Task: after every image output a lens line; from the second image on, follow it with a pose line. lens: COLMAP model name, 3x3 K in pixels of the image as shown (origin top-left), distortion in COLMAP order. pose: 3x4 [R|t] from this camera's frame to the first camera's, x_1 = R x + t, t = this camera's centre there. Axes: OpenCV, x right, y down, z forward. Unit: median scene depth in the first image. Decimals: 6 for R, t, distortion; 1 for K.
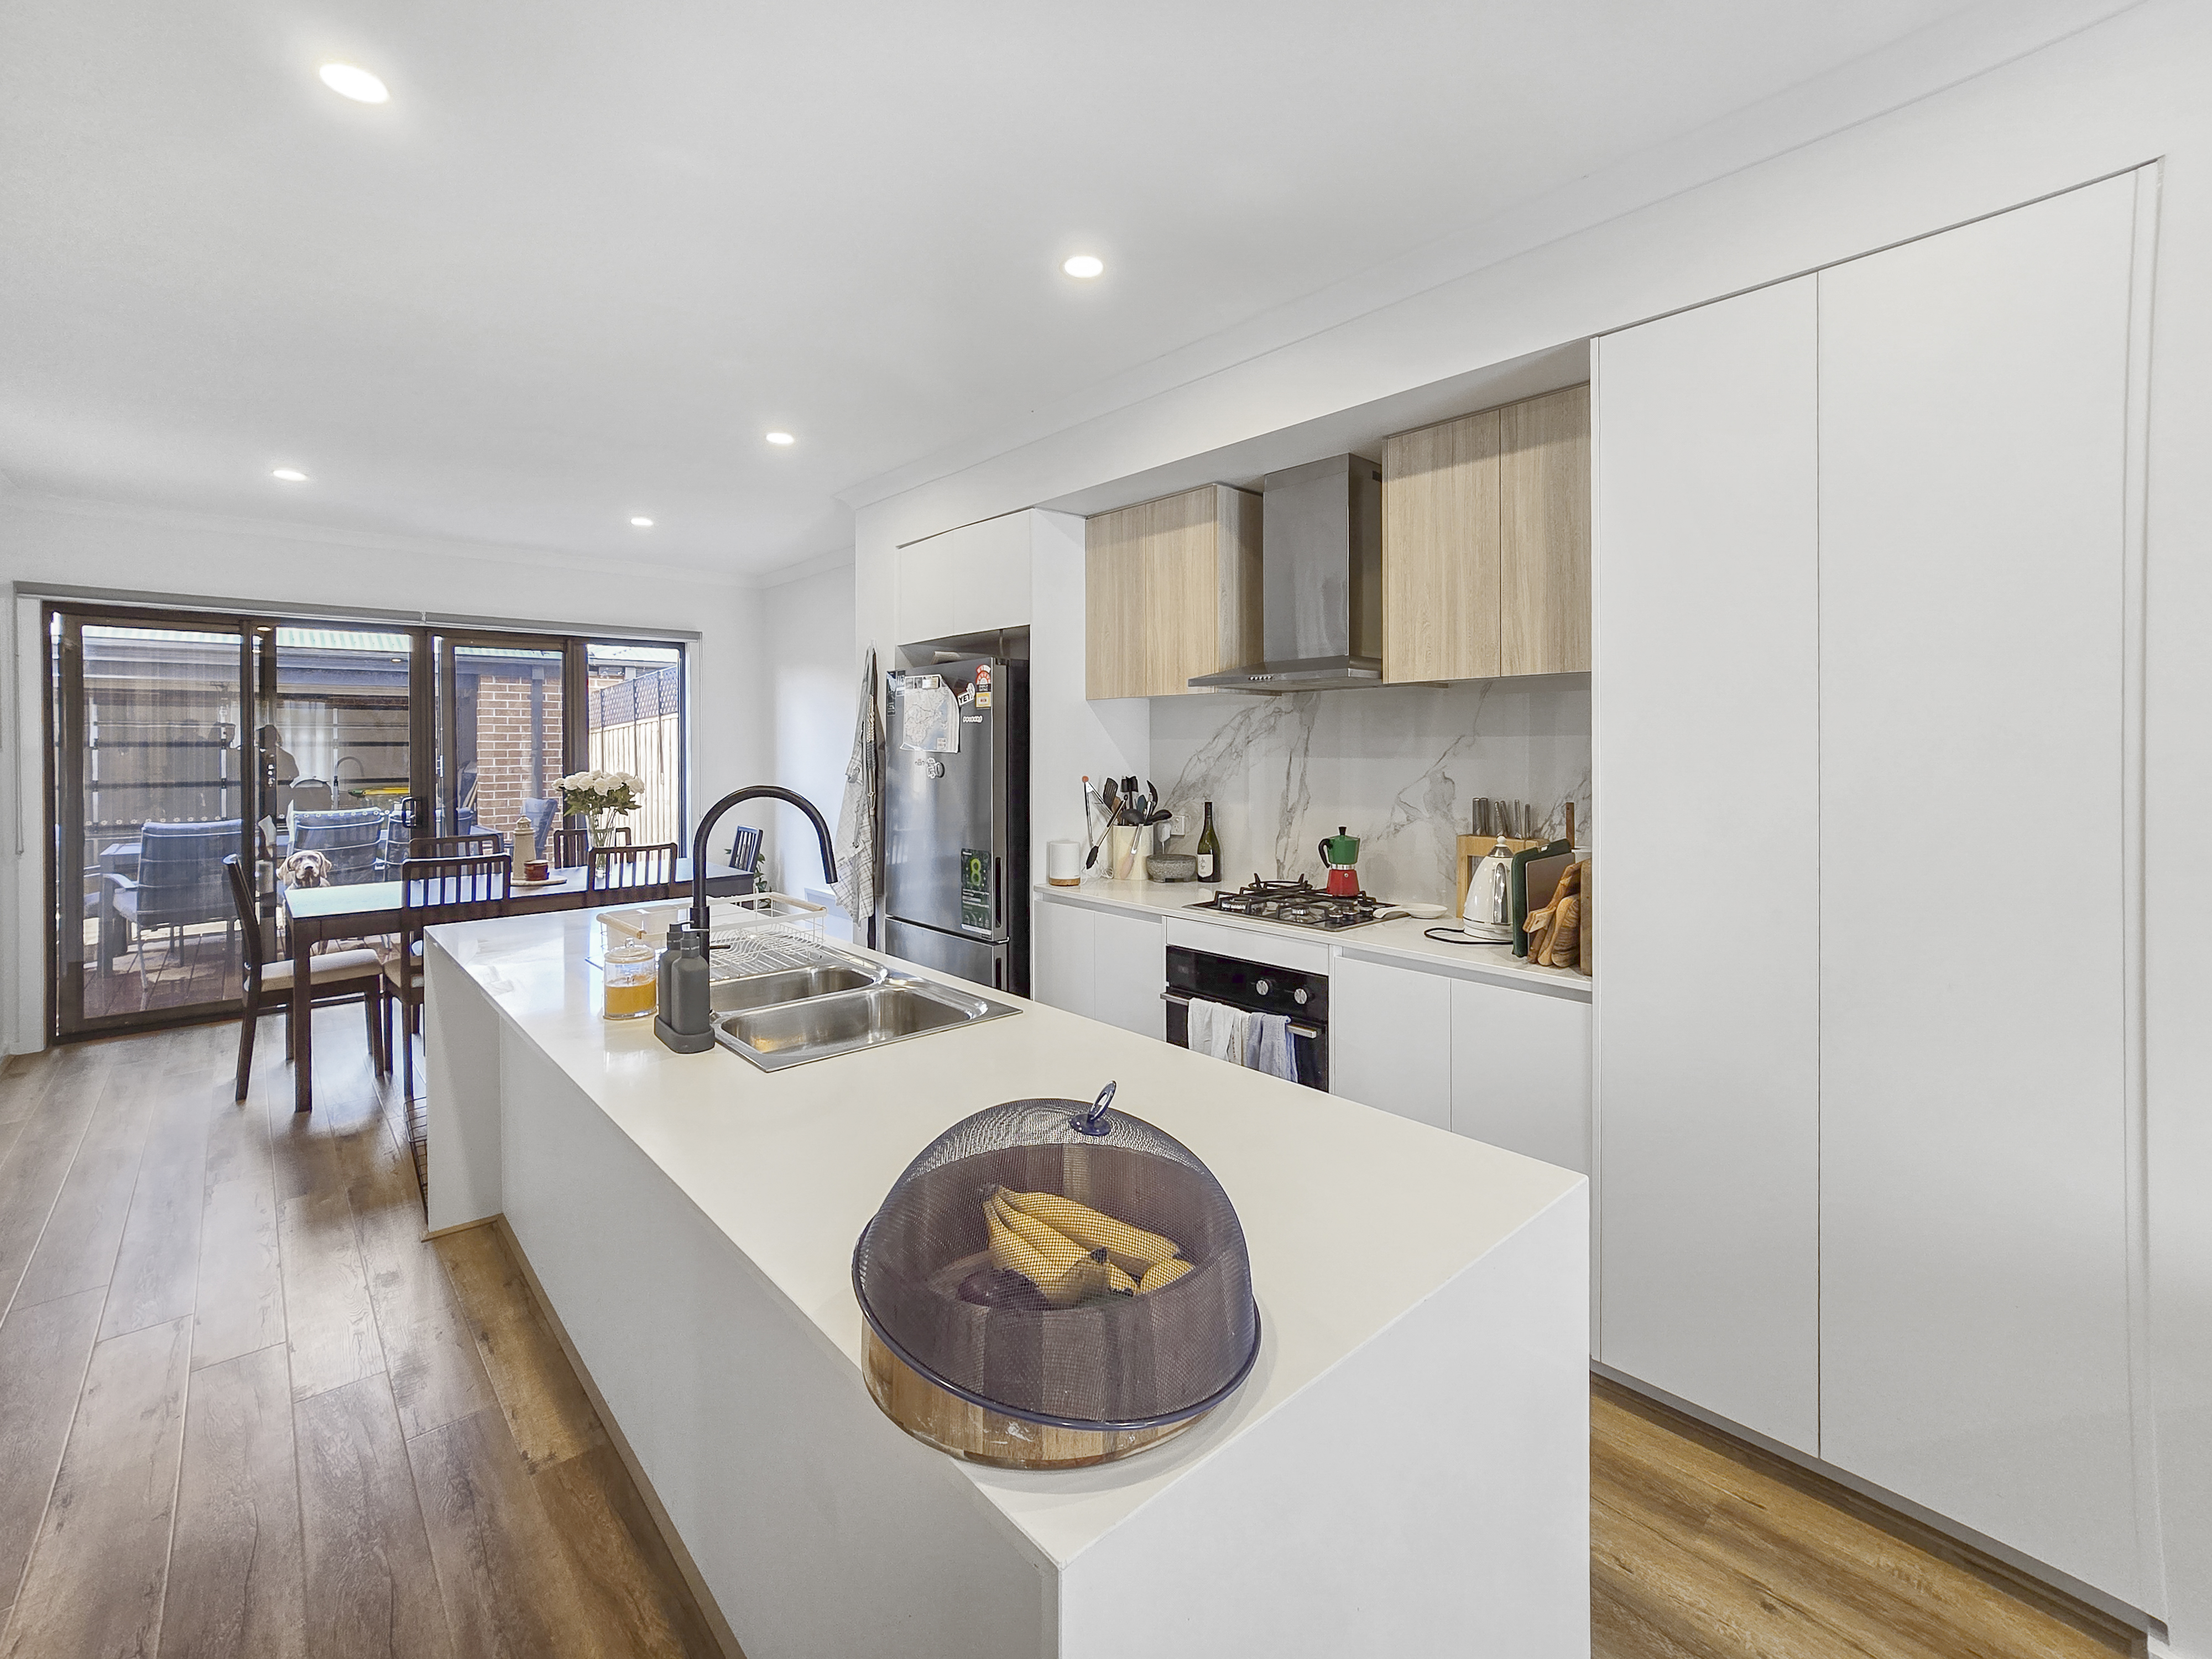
lens RADIAL K [[944.0, 0, 1108.6], [0, 944.0, 748.5], [0, 0, 1]] dist [0.001272, 0.000735]
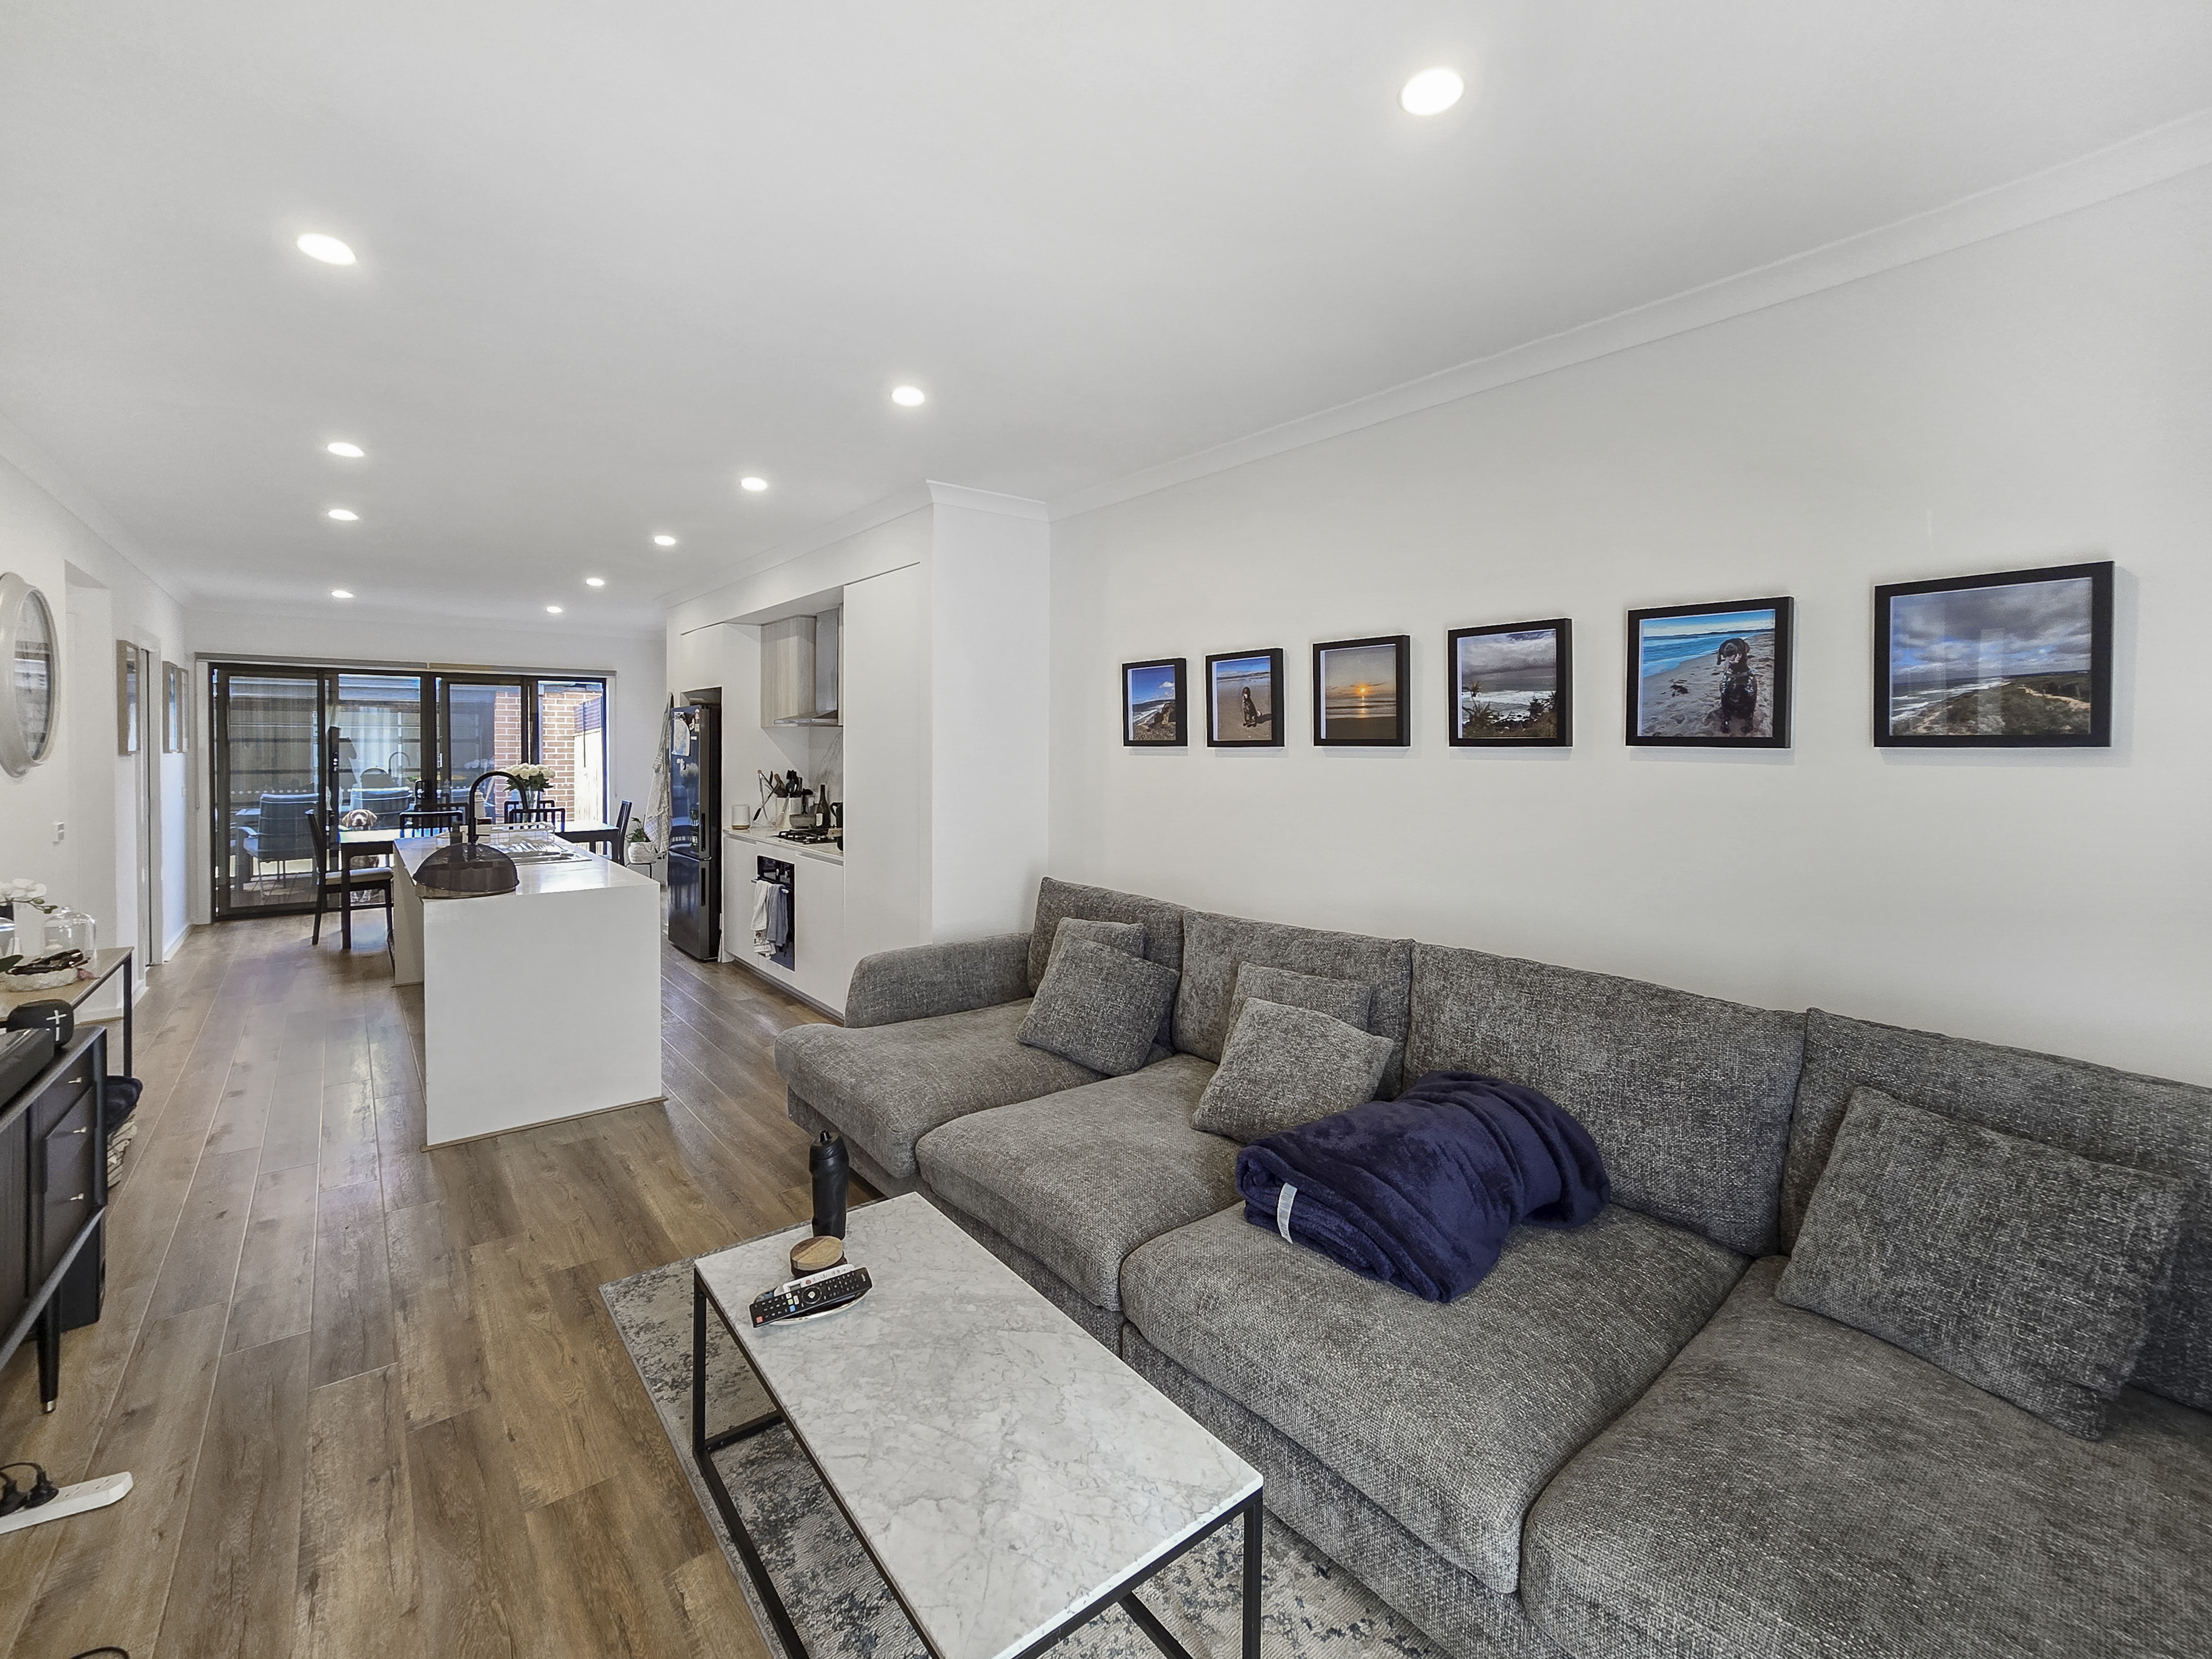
lens RADIAL K [[944.0, 0, 1094.8], [0, 944.0, 754.5], [0, 0, 1]] dist [0.001272, 0.000735]
pose [[0.997778, 0.008356, -0.066094, 0.603429], [-0.007719, 0.999921, 0.009890, -0.018626], [0.066172, -0.009358, 0.997764, -0.617398]]
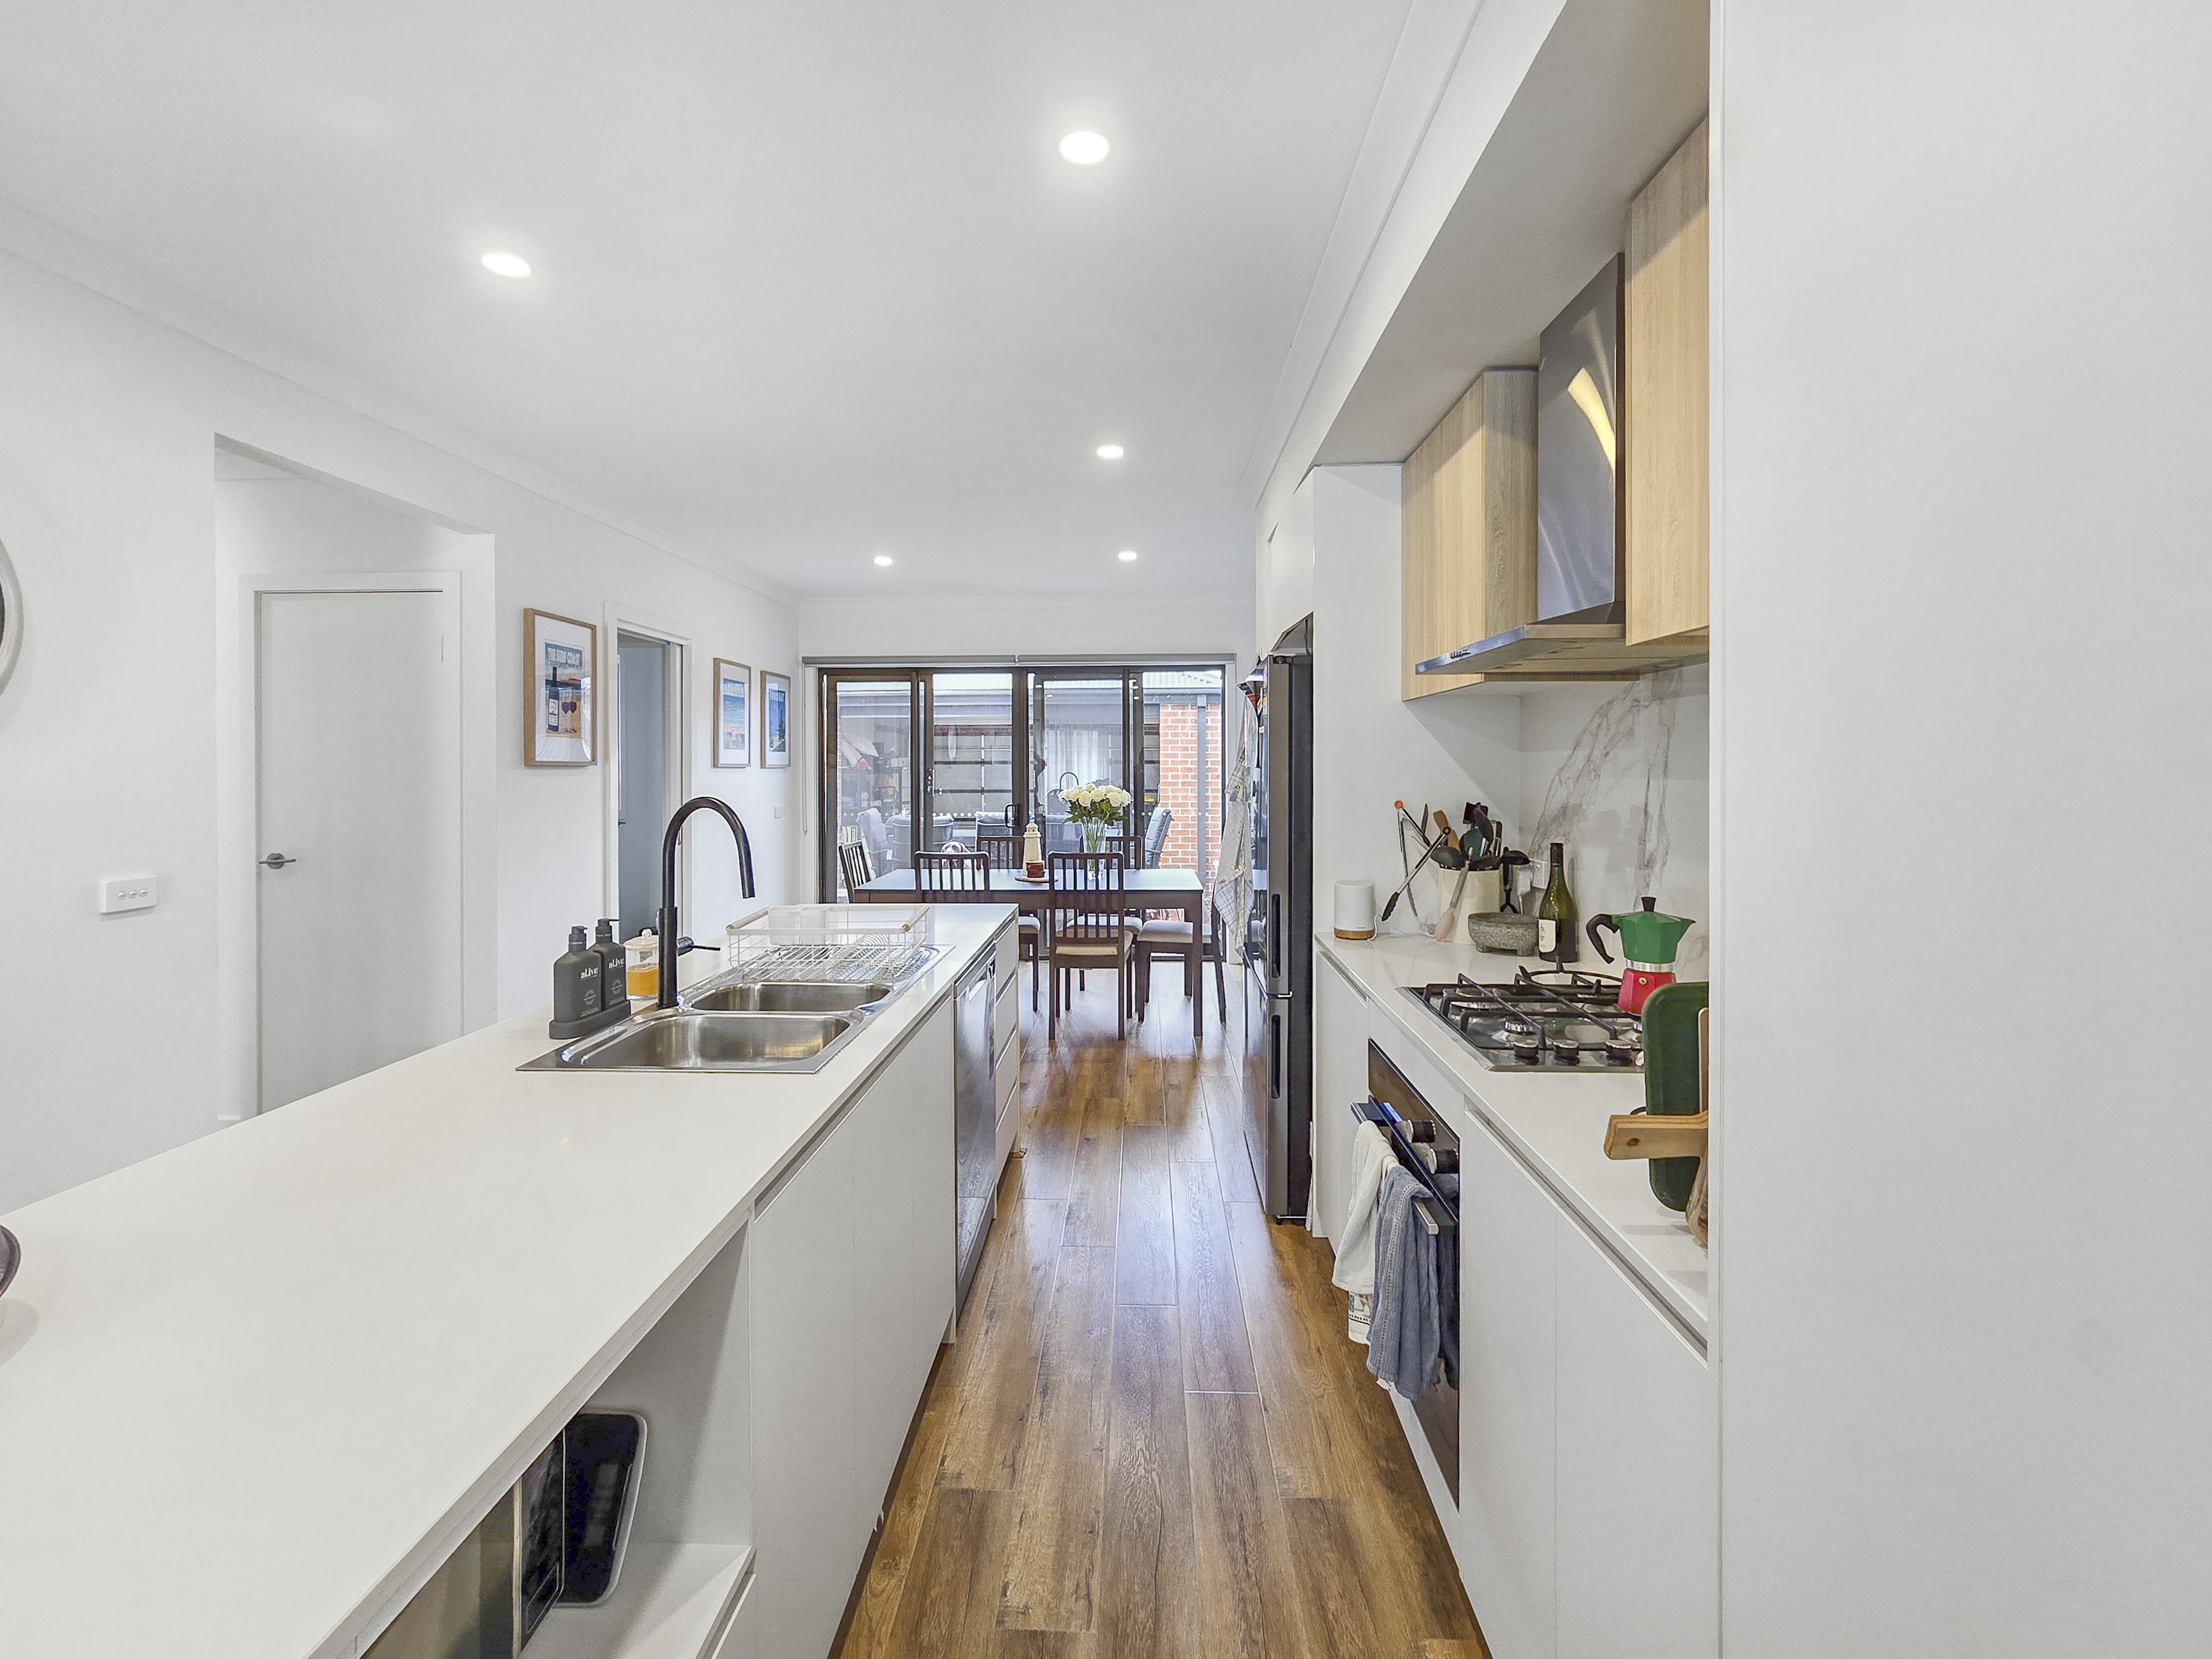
lens RADIAL K [[944.0, 0, 1109.8], [0, 944.0, 775.9], [0, 0, 1]] dist [0.001272, 0.000735]
pose [[0.714141, 0.008864, -0.699945, 0.285613], [-0.001647, 0.999938, 0.010983, 0.001036], [0.699999, -0.006691, 0.714112, 0.237655]]
